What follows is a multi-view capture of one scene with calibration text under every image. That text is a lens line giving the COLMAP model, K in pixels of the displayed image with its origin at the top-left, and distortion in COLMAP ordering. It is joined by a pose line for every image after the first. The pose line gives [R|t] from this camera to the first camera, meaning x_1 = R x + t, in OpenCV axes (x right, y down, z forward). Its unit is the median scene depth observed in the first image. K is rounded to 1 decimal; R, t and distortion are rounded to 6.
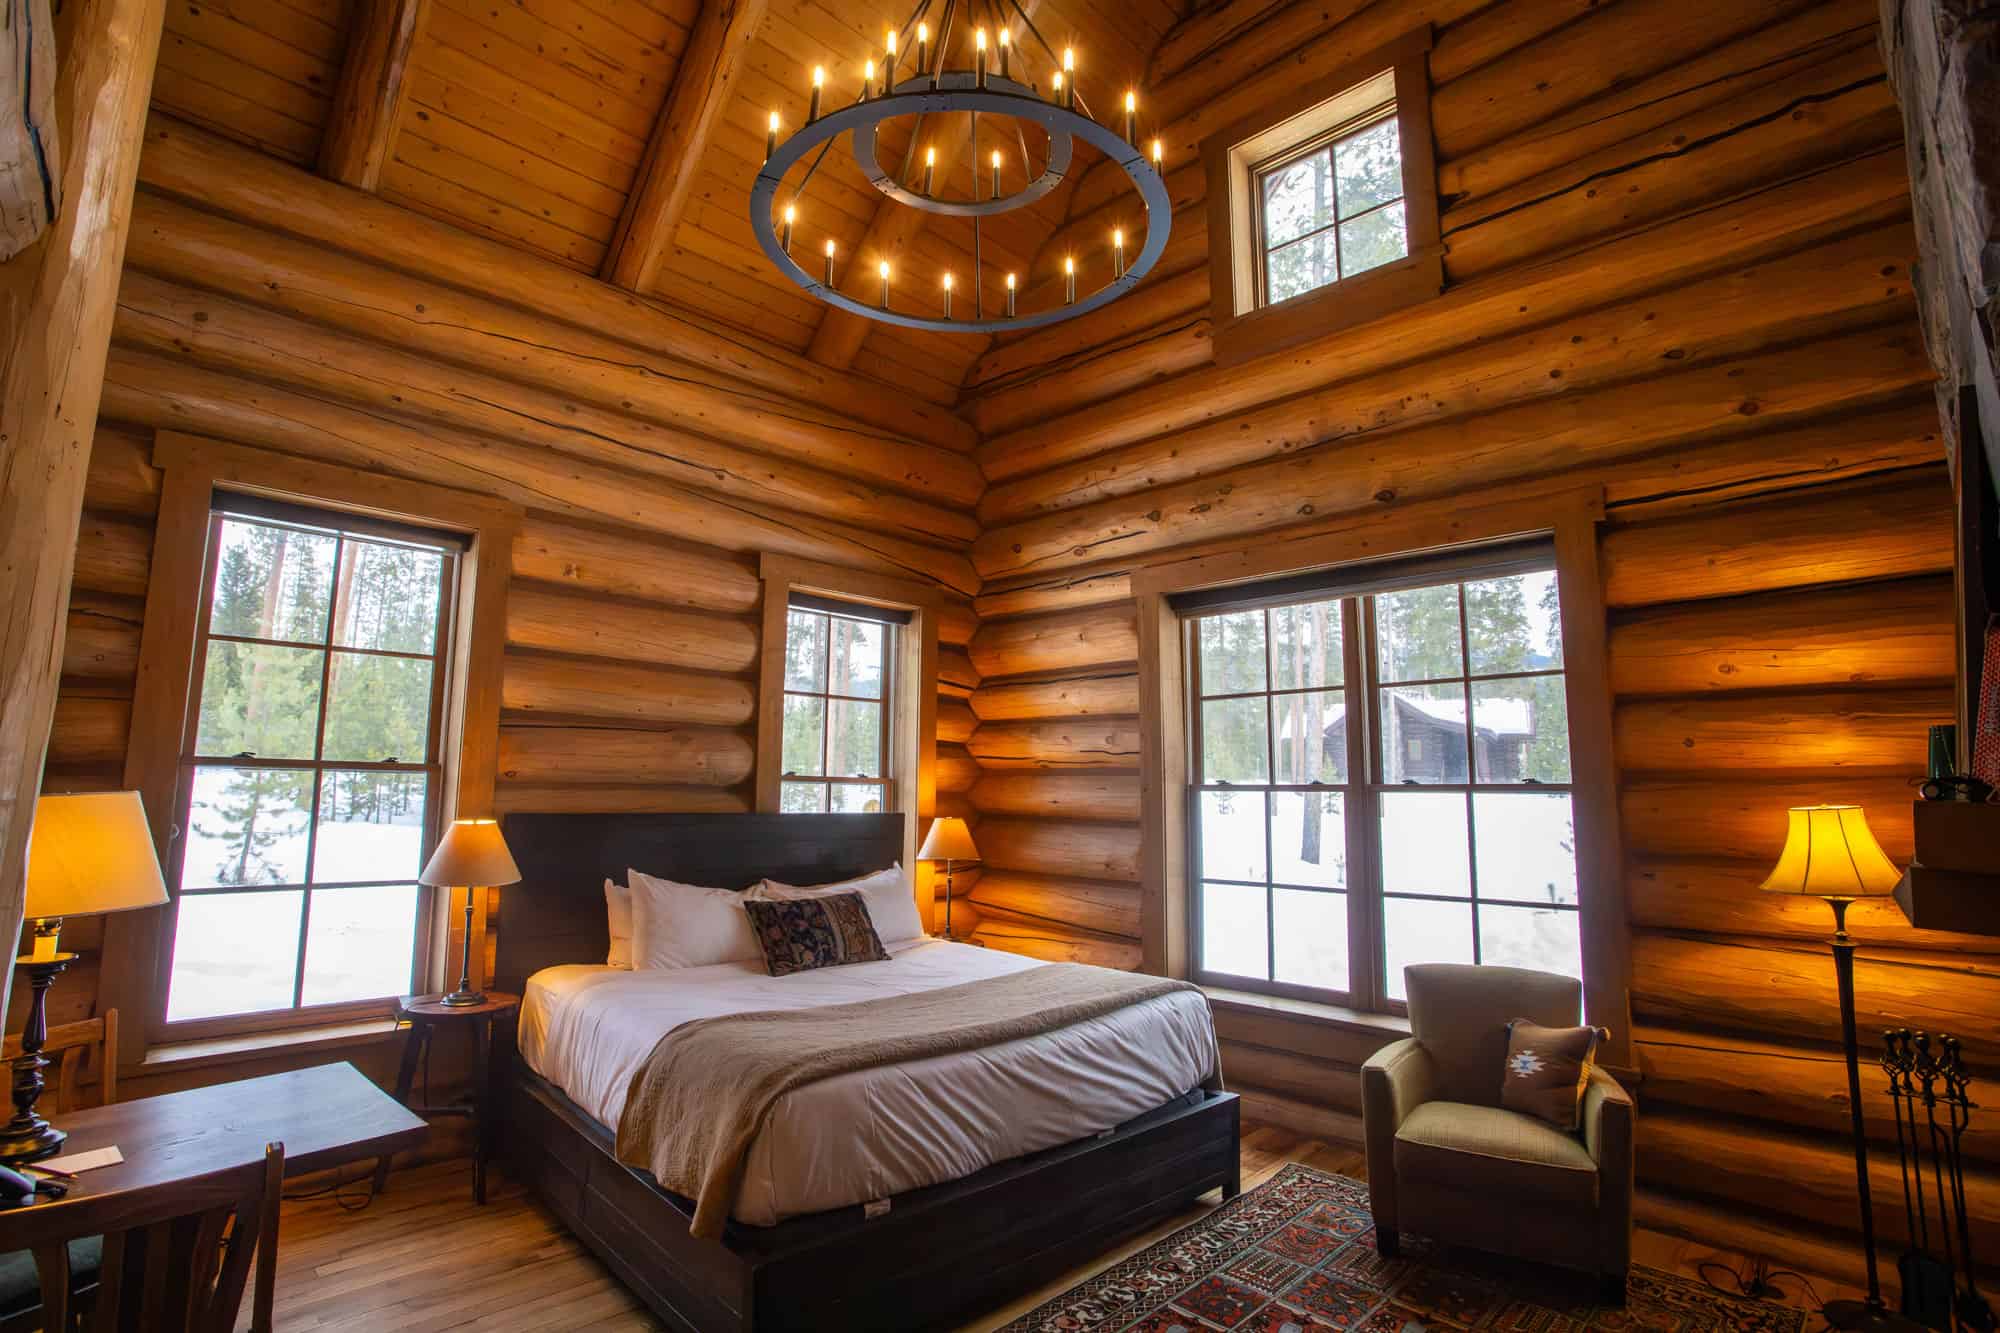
lens RADIAL K [[971.7, 0, 977.6], [0, 971.7, 647.2], [0, 0, 1]] dist [-0.047262, 0.000518]
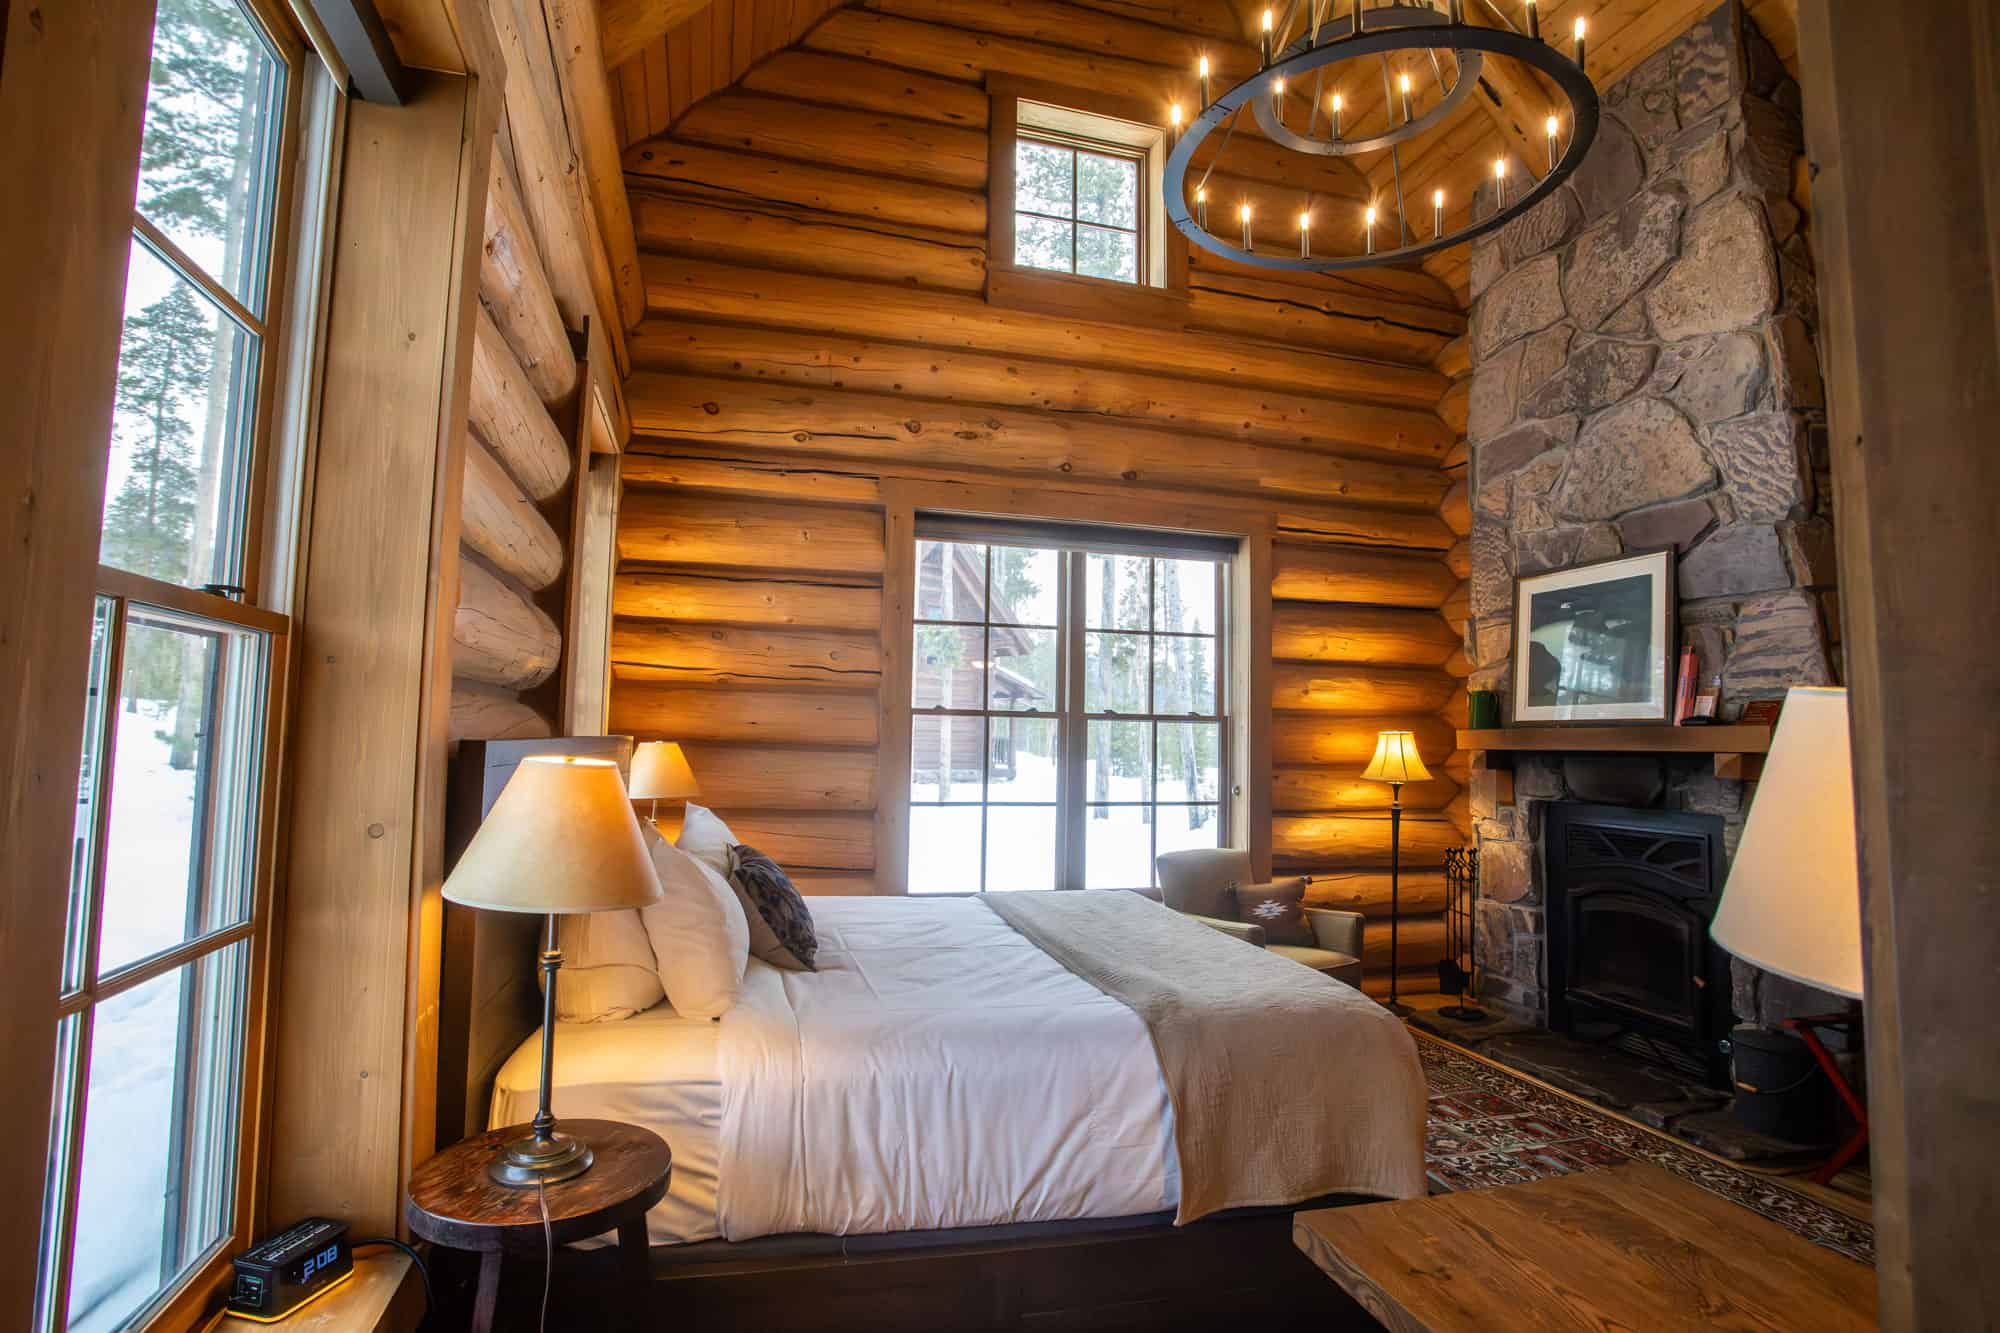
lens RADIAL K [[971.7, 0, 977.6], [0, 971.7, 647.2], [0, 0, 1]] dist [-0.047262, 0.000518]
pose [[0.493814, 0.077426, 0.866114, -0.638490], [-0.143278, 0.989659, -0.006781, 0.082059], [-0.857683, -0.120746, 0.499801, 0.476084]]
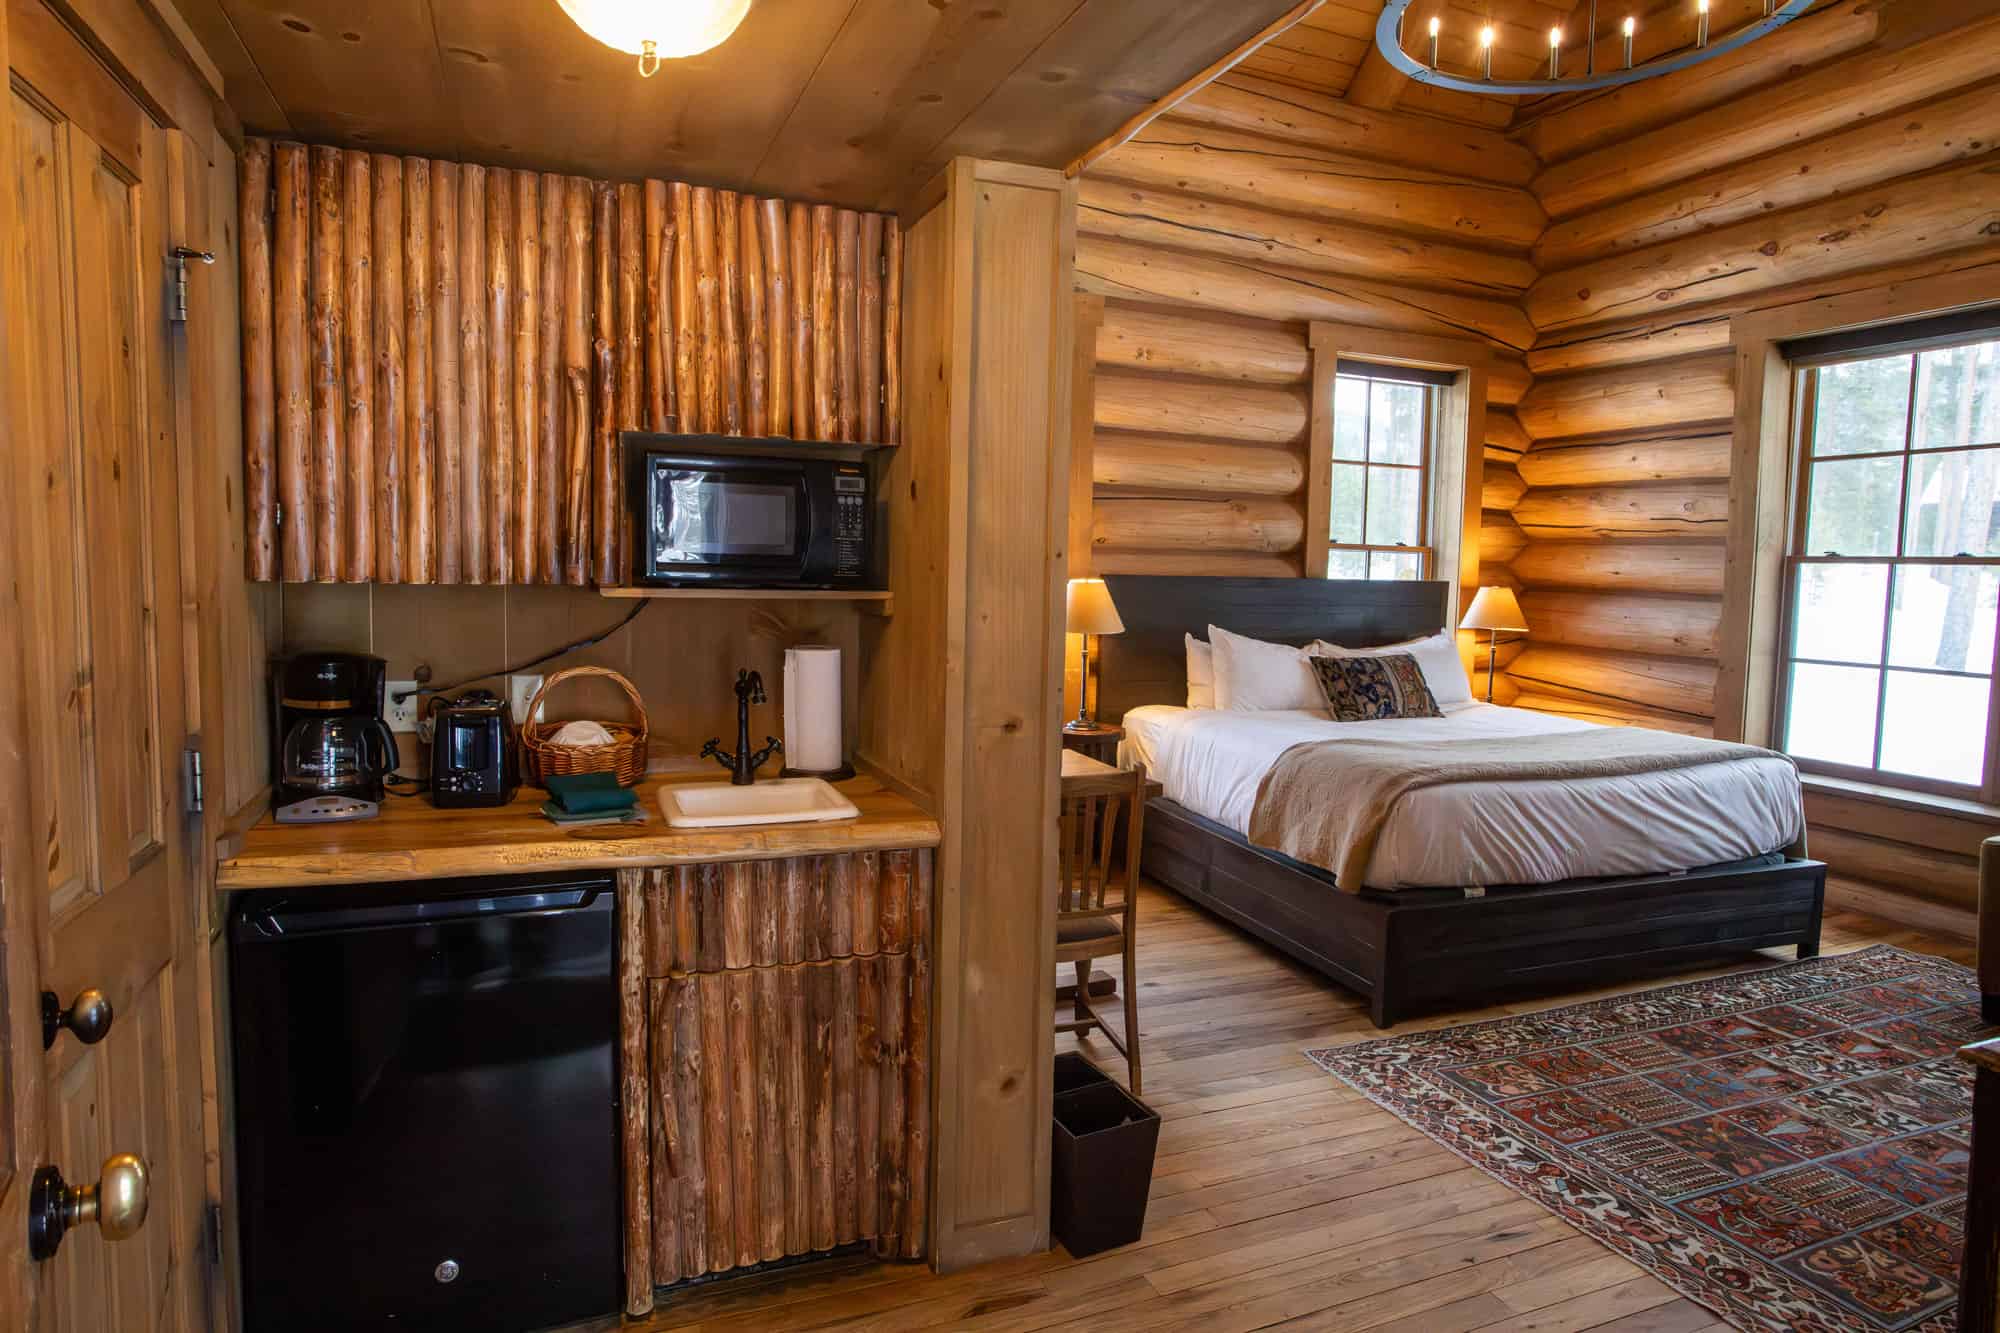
lens RADIAL K [[1133.1, 0, 993.3], [0, 1133.1, 642.4], [0, 0, 1]] dist [-0.064669, 0.044801]
pose [[0.925009, 0.036242, -0.378213, -0.079032], [0.044900, 0.978038, 0.203533, -0.025266], [0.377283, -0.205252, 0.903066, -0.251570]]
